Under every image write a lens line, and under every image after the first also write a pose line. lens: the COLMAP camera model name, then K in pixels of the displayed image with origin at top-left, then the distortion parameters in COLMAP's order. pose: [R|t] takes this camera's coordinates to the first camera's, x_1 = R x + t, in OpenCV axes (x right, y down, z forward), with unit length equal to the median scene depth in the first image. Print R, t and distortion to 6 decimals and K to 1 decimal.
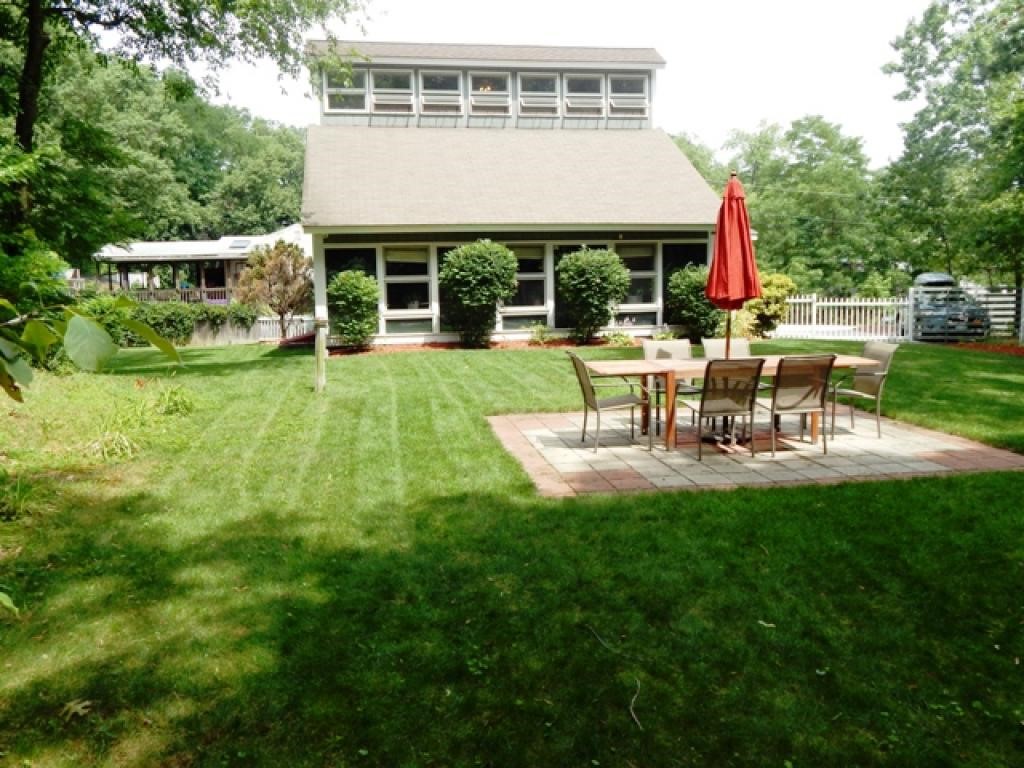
lens RADIAL K [[841.9, 0, 512.0], [0, 841.9, 384.0], [0, 0, 1]] dist [-0.021612, -0.003342]
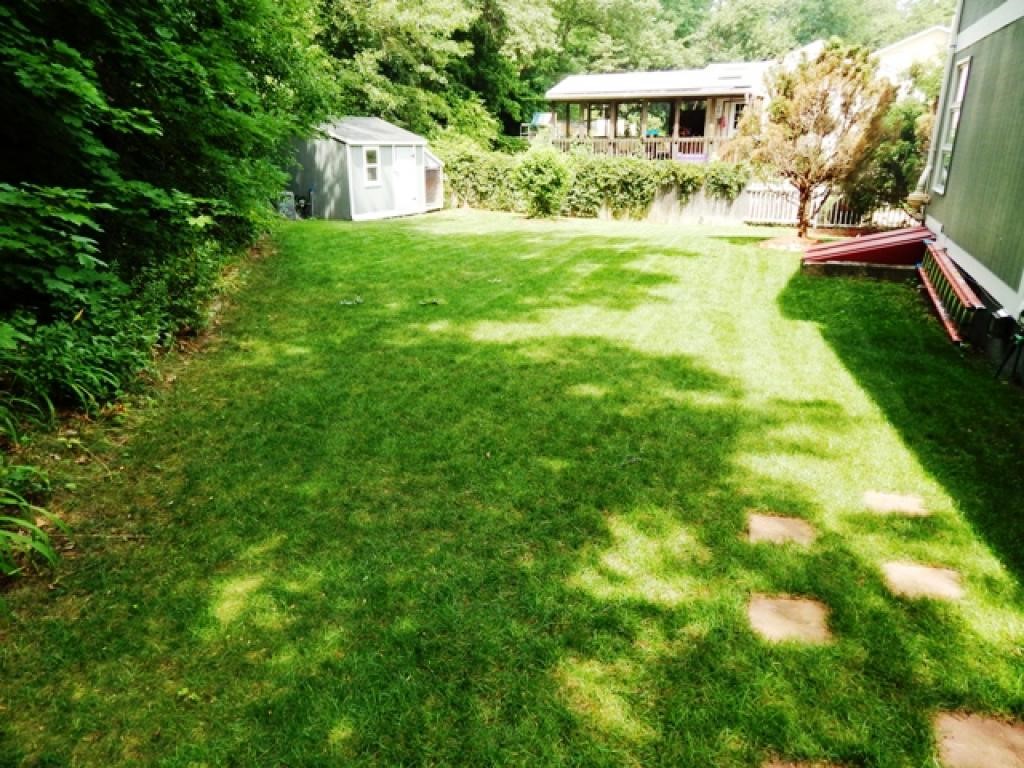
lens RADIAL K [[679.7, 0, 511.7], [0, 679.7, 380.1], [0, 0, 1]] dist [0.015140, -0.018896]
pose [[0.839418, 0.199222, -0.505657, -0.181920], [-0.079123, 0.965277, 0.248957, -0.058415], [0.537696, -0.168970, 0.826034, 0.496981]]
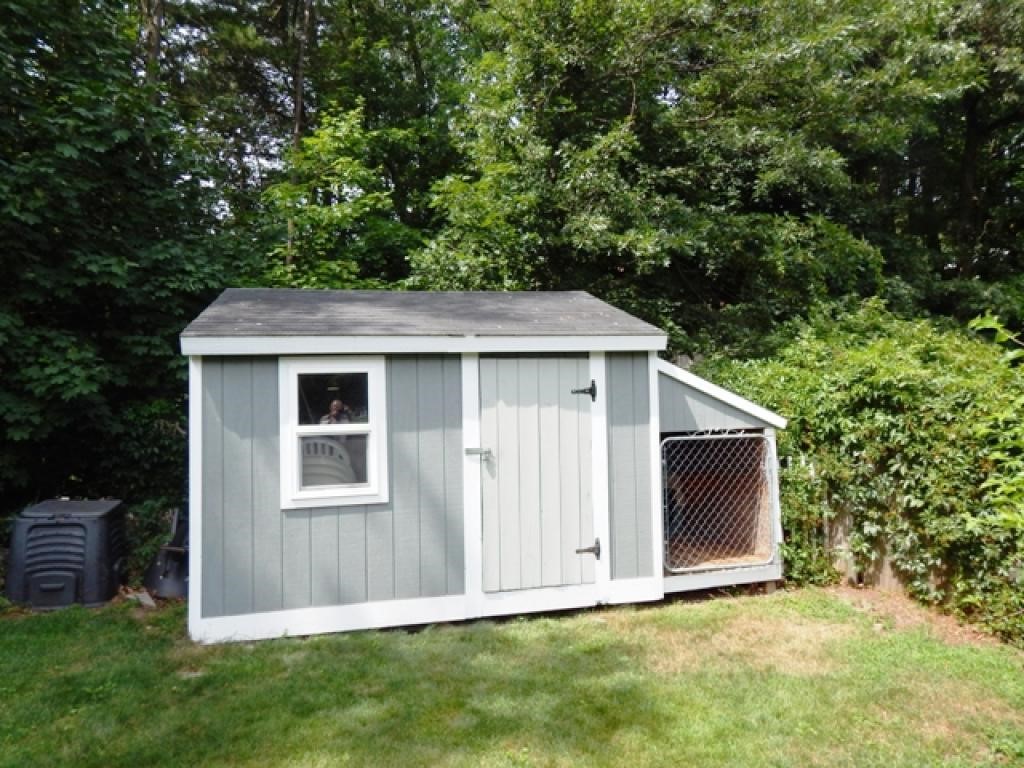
lens RADIAL K [[679.7, 0, 511.7], [0, 679.7, 380.1], [0, 0, 1]] dist [0.015140, -0.018896]
pose [[0.153139, -0.022129, -0.987957, -0.476253], [-0.086412, 0.995620, -0.035695, -0.091908], [0.984419, 0.090838, 0.150556, 0.990528]]
